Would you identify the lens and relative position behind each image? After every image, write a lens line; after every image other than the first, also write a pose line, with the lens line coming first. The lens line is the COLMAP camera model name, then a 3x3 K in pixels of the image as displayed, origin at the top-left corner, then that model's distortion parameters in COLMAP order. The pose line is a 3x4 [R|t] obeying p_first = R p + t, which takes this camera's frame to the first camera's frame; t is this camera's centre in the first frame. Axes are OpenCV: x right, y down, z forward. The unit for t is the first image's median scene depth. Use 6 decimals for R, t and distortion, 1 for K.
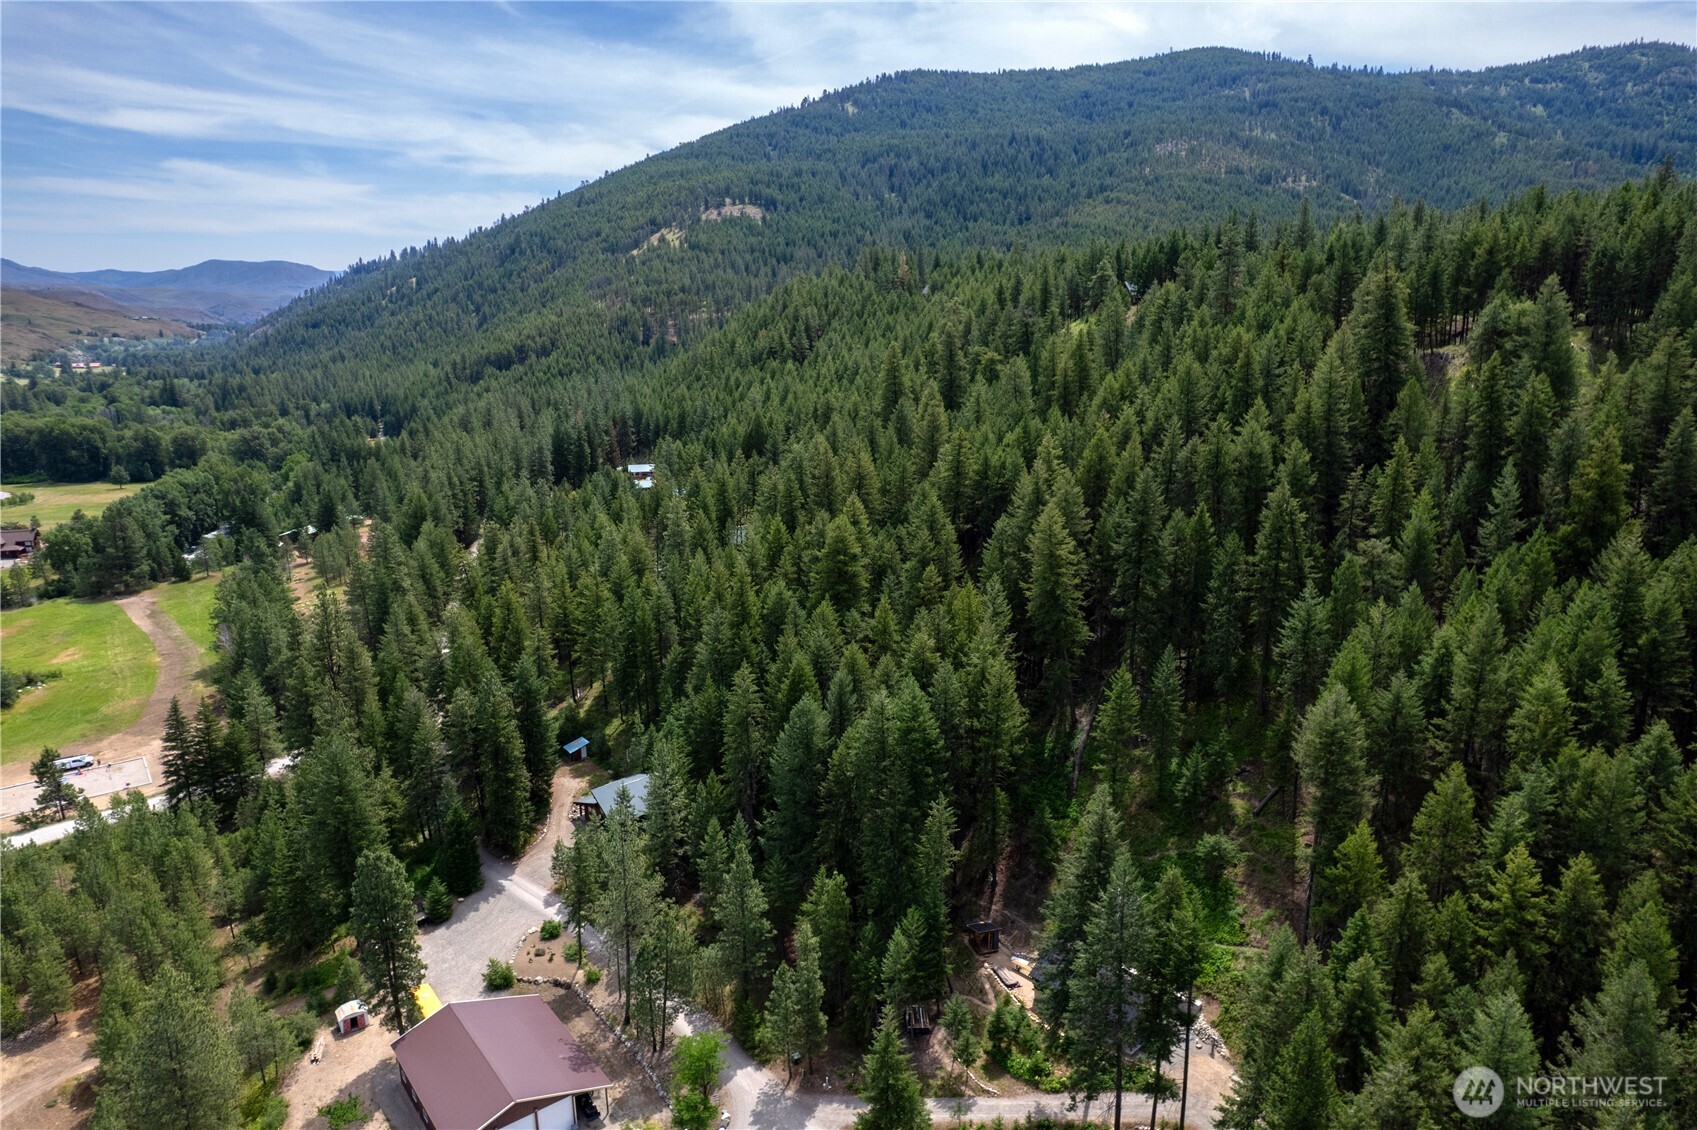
lens RADIAL K [[1087.5, 0, 847.0], [0, 1087.5, 561.5], [0, 0, 1]] dist [-0.080833, 0.071432]
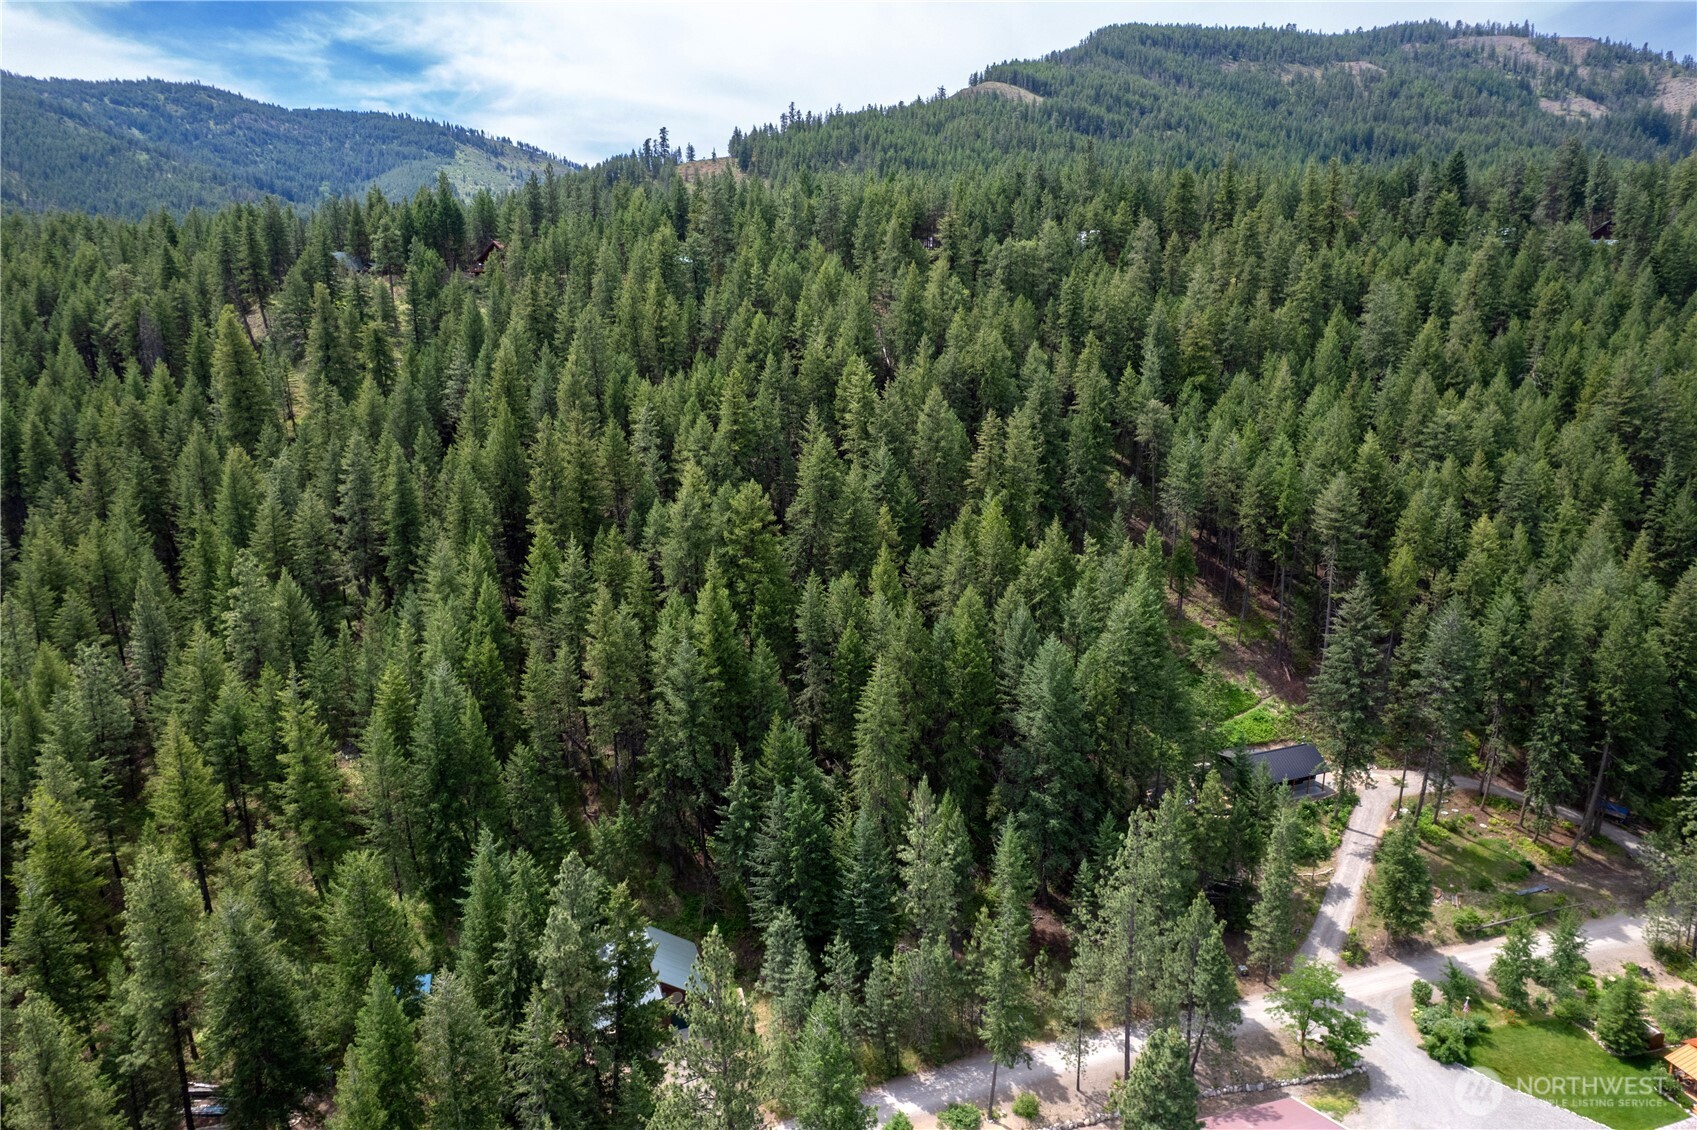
lens RADIAL K [[1087.5, 0, 849.7], [0, 1087.5, 567.6], [0, 0, 1]] dist [-0.080833, 0.071432]
pose [[0.386334, -0.214455, 0.897081, -0.151258], [0.236781, 0.963060, 0.128257, -0.013755], [-0.891449, 0.162861, 0.422842, 0.134211]]
